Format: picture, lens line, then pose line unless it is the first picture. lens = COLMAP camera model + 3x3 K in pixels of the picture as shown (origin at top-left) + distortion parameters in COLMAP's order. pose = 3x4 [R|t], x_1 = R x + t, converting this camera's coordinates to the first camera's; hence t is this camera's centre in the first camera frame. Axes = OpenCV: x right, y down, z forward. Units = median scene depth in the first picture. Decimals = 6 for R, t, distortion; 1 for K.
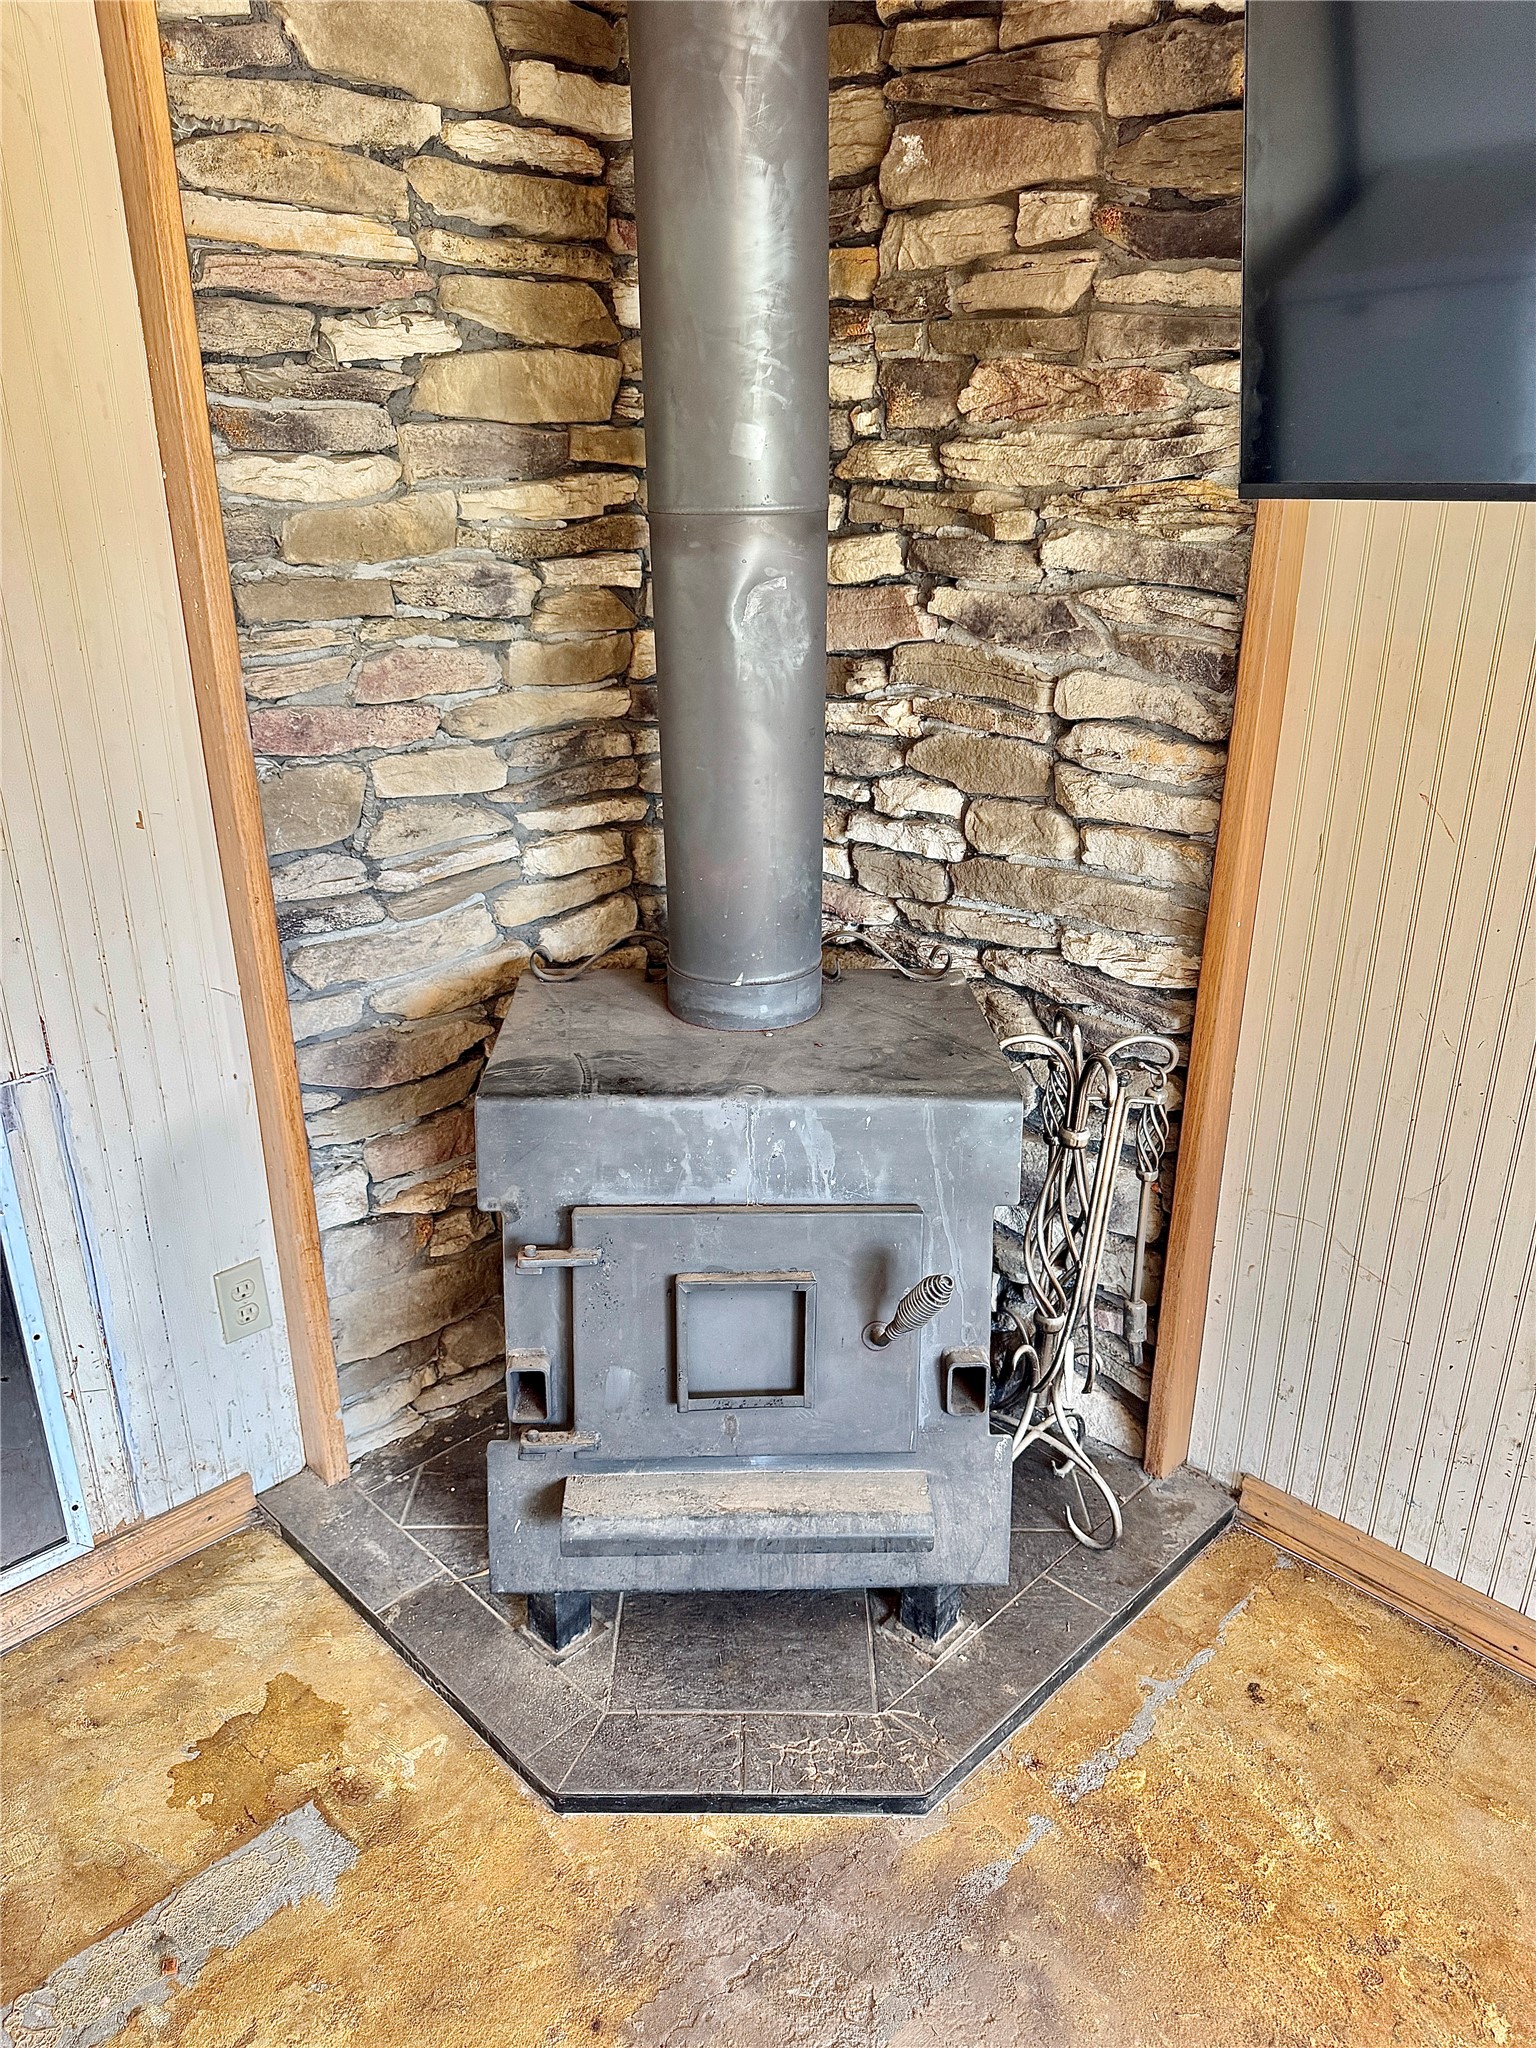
lens RADIAL K [[1438.9, 0, 768.0], [0, 1438.9, 1024.0], [0, 0, 1]] dist [0.073844, -0.114370]
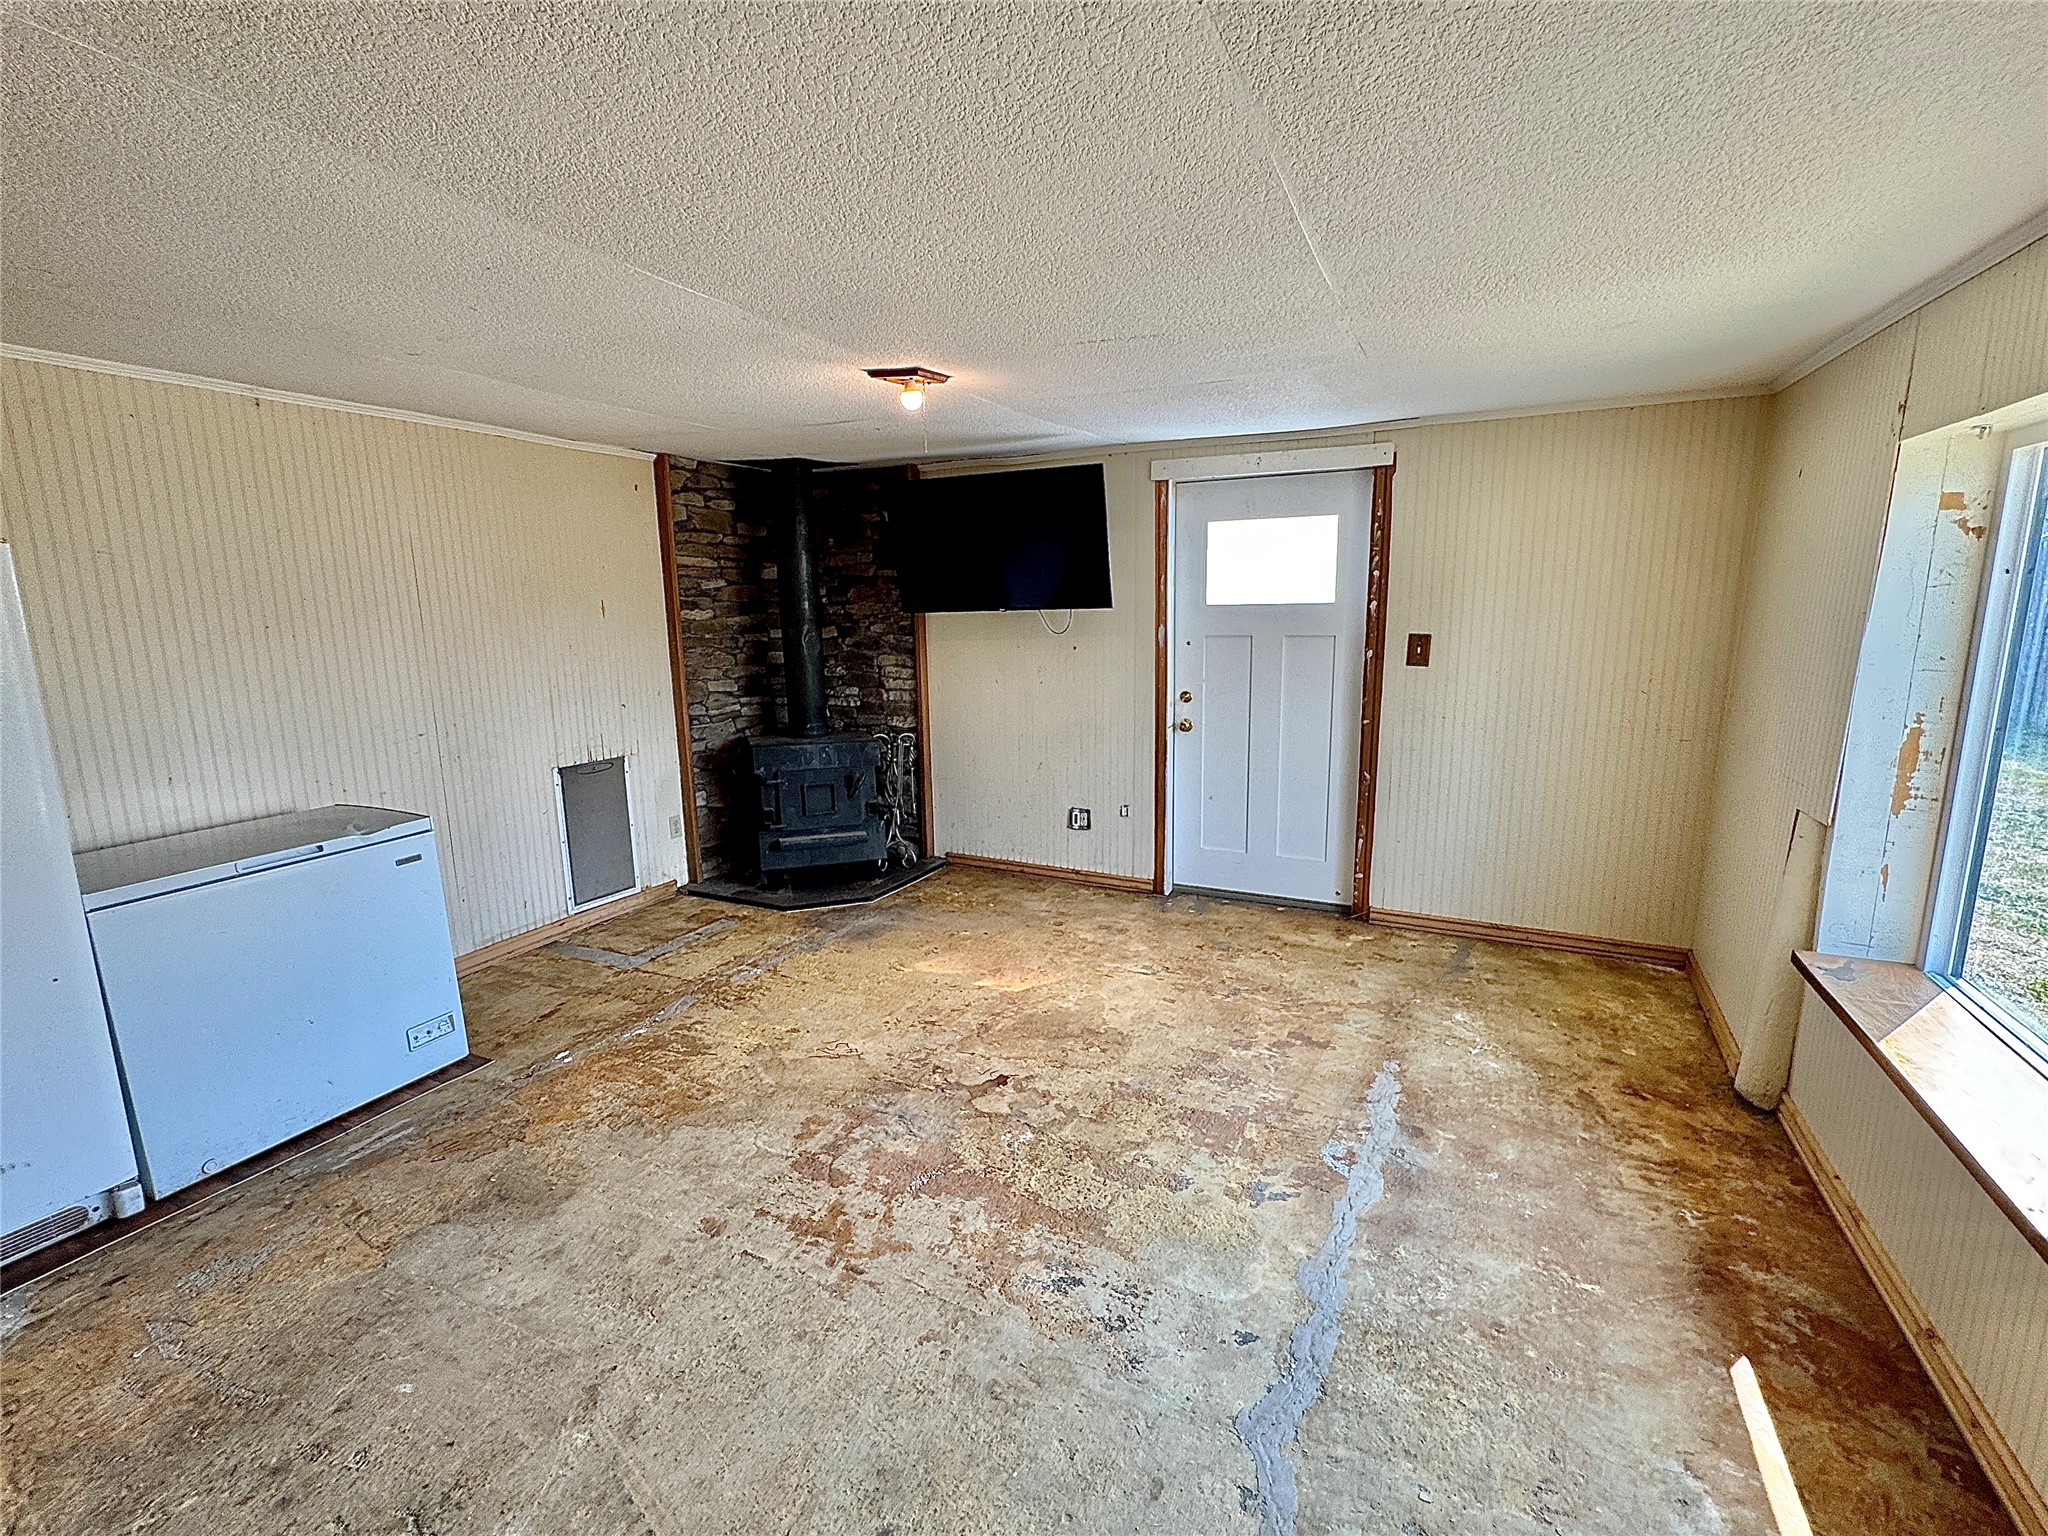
lens RADIAL K [[907.8, 0, 1032.0], [0, 907.8, 770.7], [0, 0, 1]] dist [0.000715, 0.000352]
pose [[0.945162, -0.072205, 0.318520, -0.242522], [0.133835, 0.975239, -0.176061, 0.613596], [-0.297921, 0.209035, 0.931422, -1.532614]]
